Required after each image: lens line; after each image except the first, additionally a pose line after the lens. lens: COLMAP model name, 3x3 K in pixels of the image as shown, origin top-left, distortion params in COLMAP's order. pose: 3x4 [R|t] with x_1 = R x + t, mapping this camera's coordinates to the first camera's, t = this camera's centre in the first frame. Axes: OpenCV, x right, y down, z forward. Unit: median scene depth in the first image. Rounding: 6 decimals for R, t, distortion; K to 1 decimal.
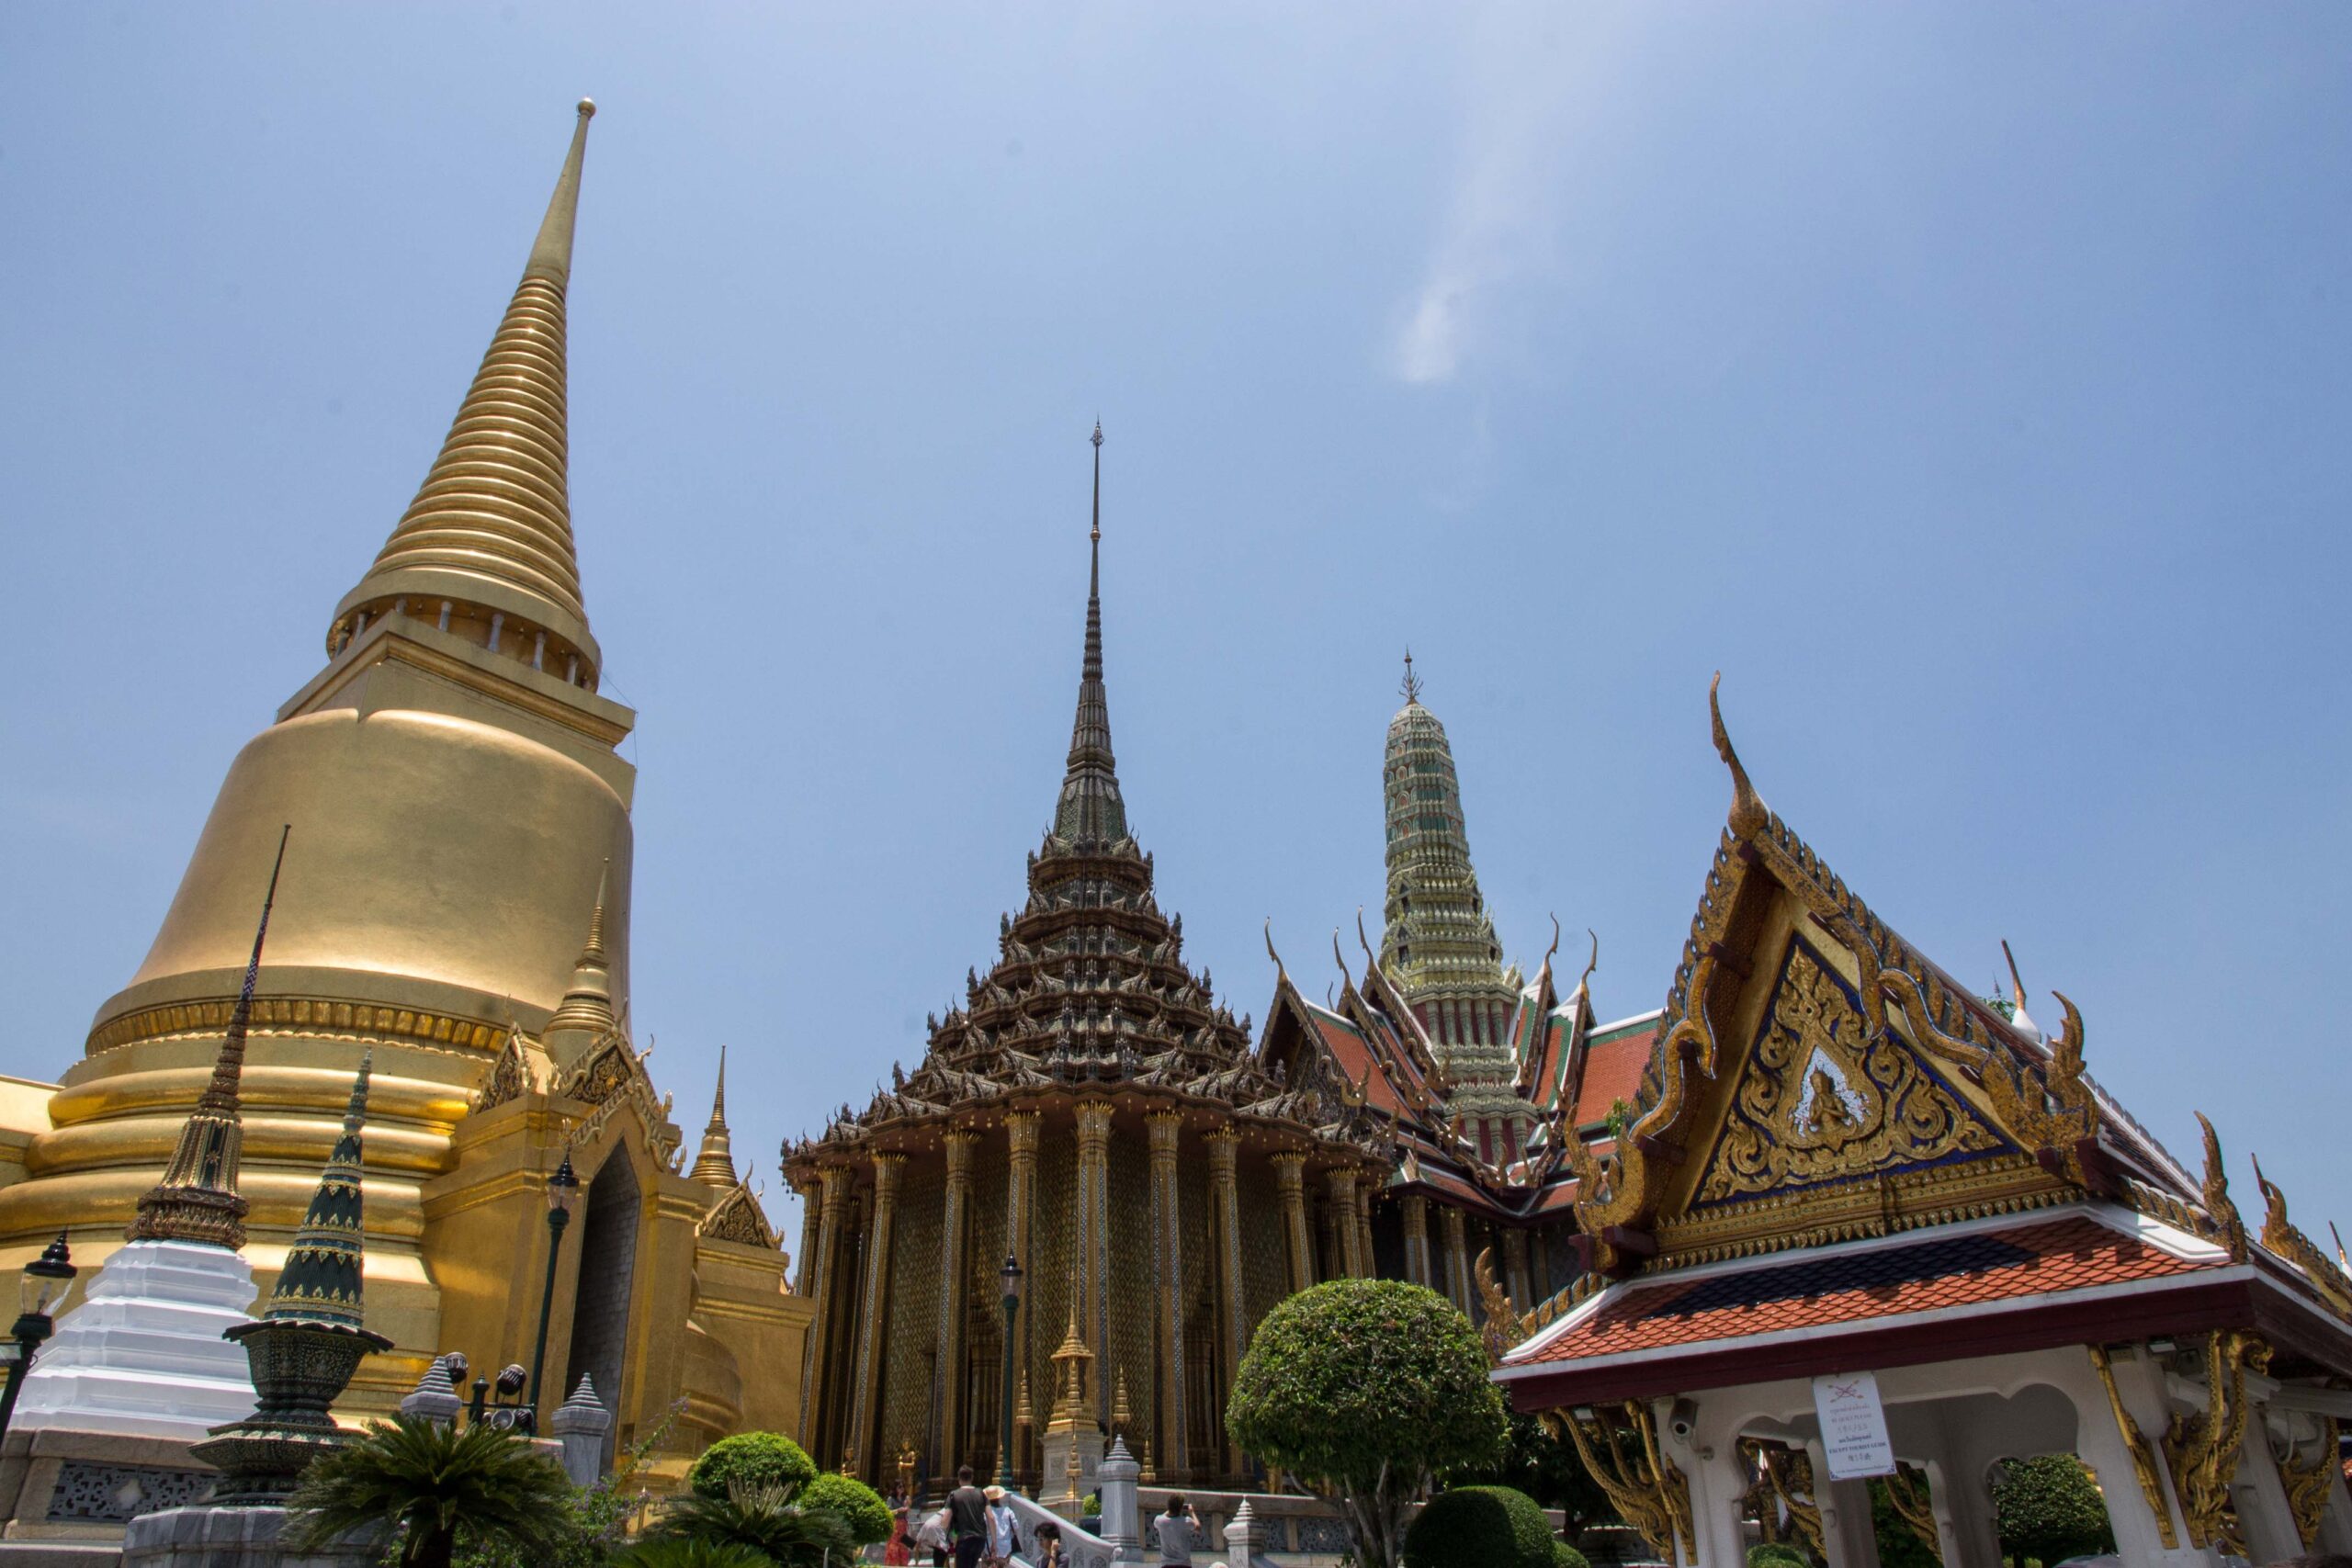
lens RADIAL K [[1583.6, 0, 1170.1], [0, 1583.6, 776.9], [0, 0, 1]] dist [-0.090748, 0.003973]
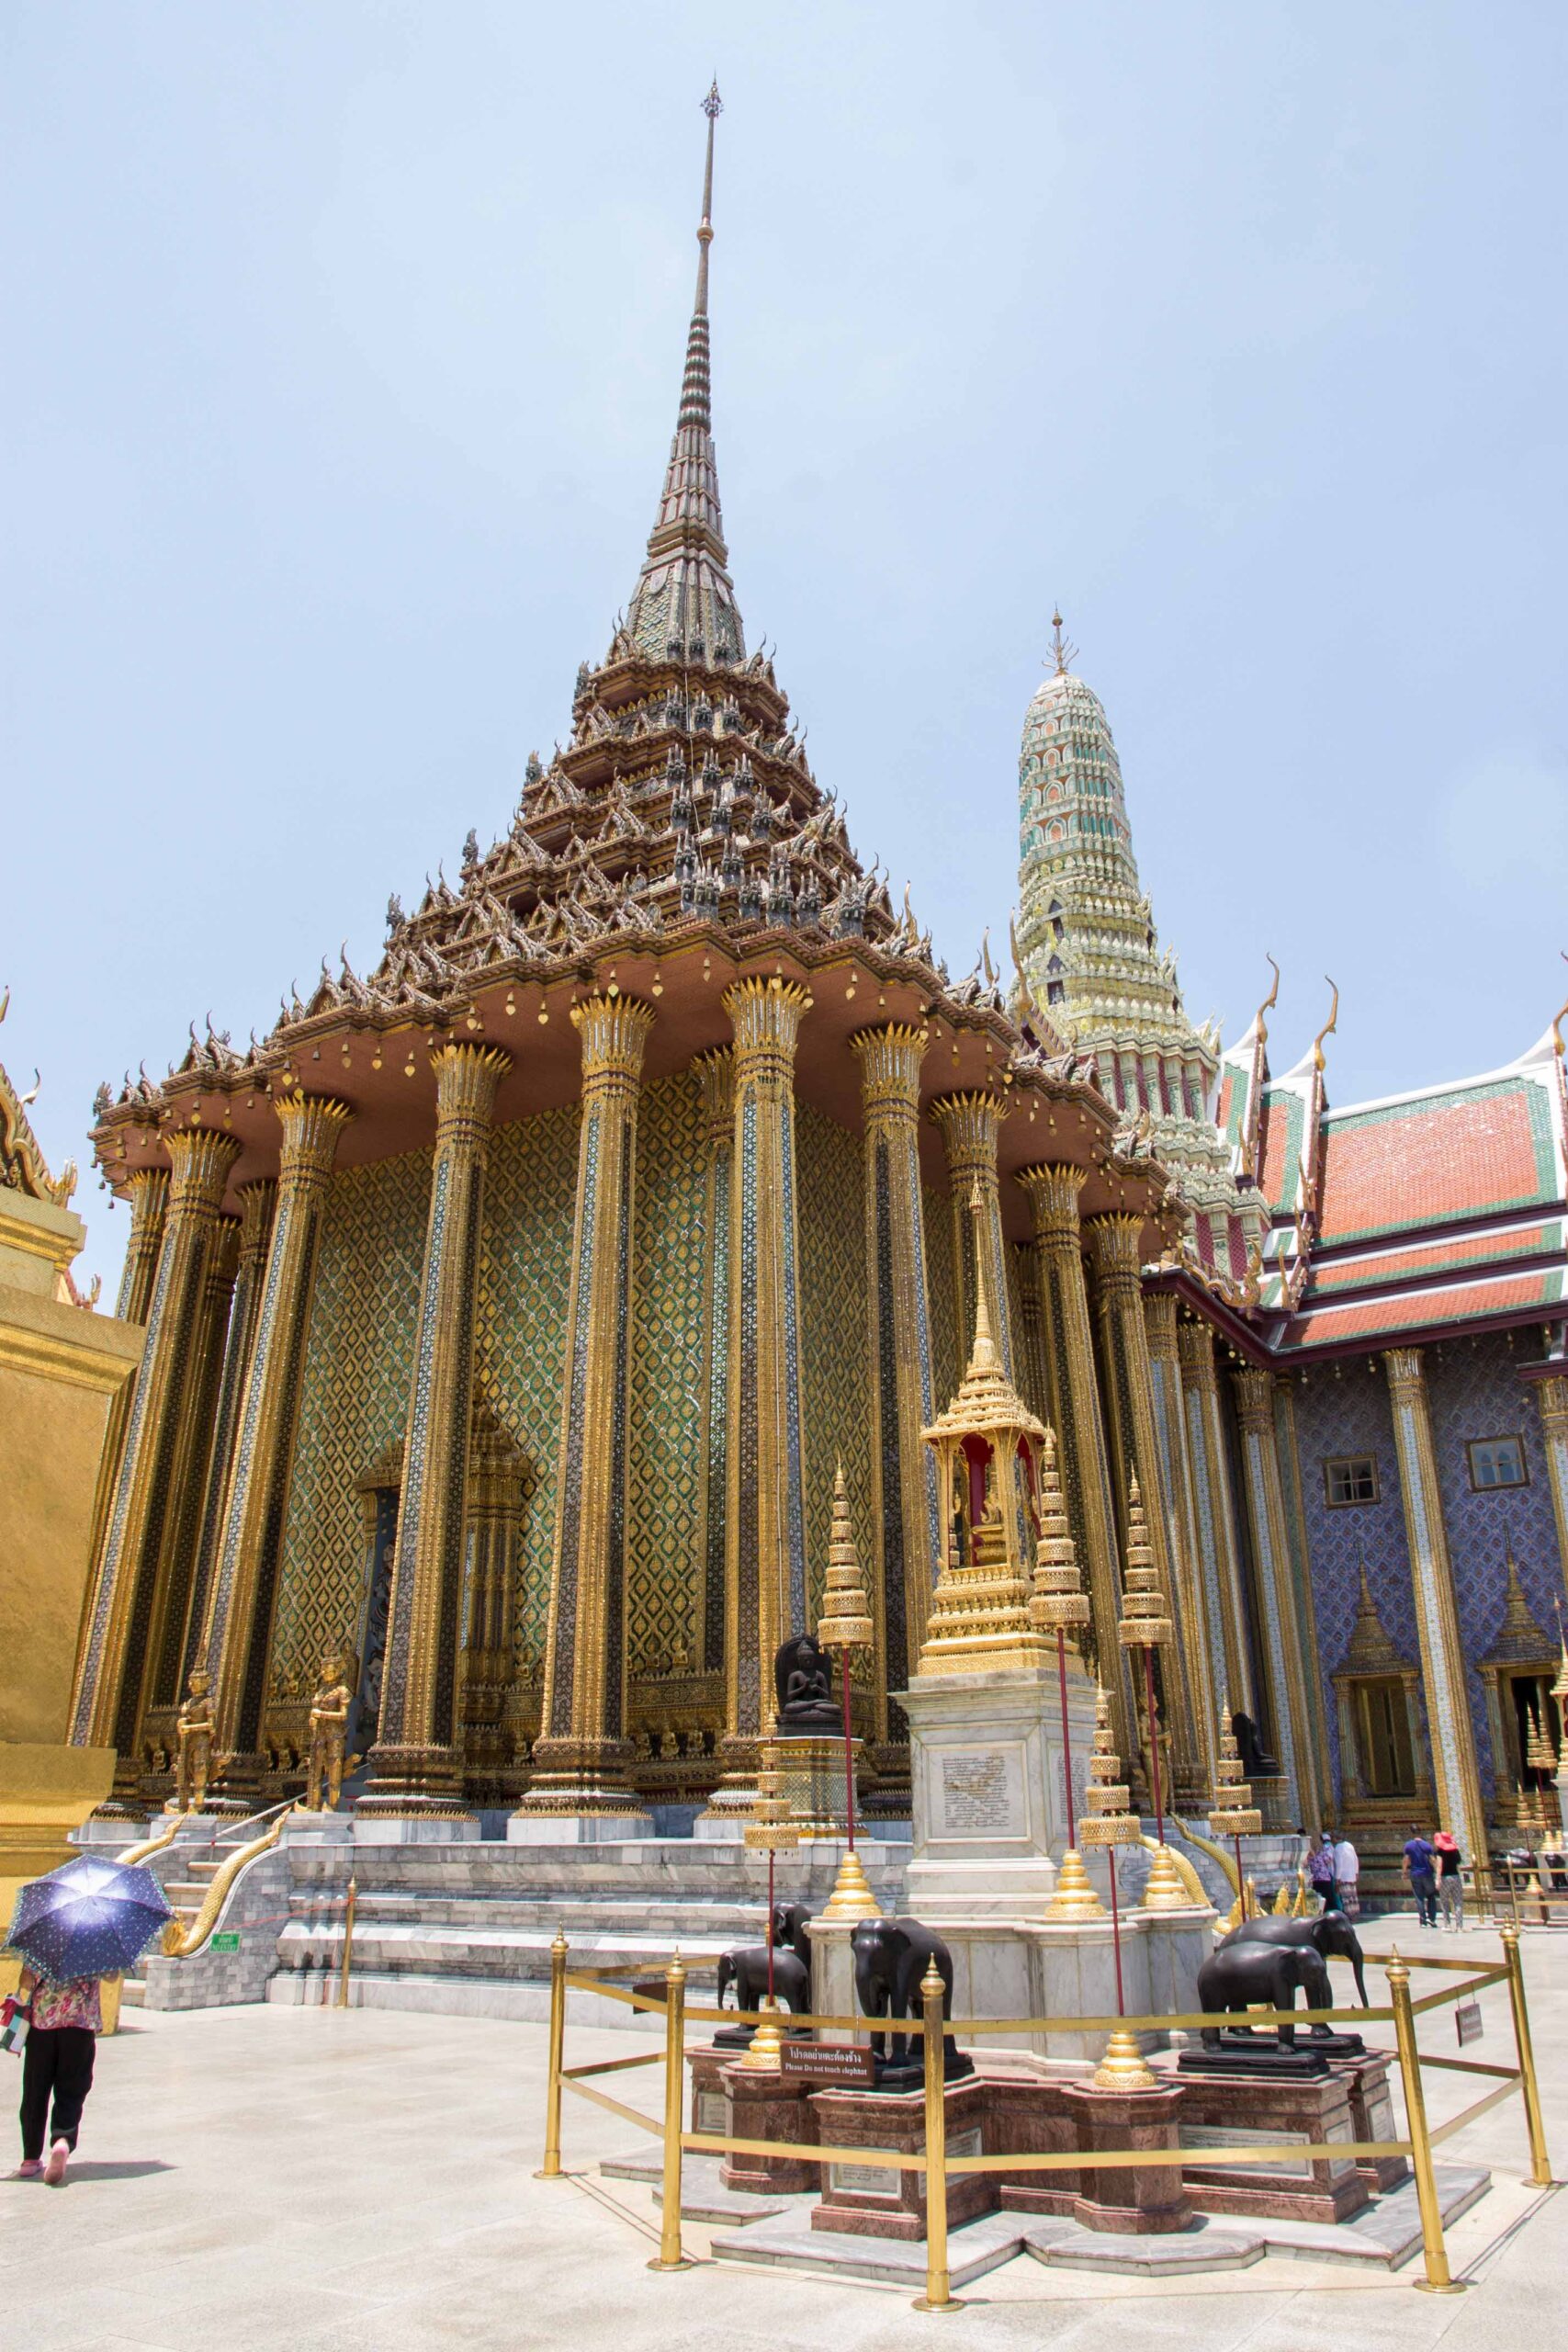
lens RADIAL K [[1609.8, 0, 784.5], [0, 1609.8, 1162.6], [0, 0, 1]] dist [-0.090423, -0.000159]
pose [[0.985421, 0.081863, 0.149146, -0.089885], [-0.096852, 0.990642, 0.096165, 0.169307], [-0.139878, -0.109208, 0.984128, 0.407229]]
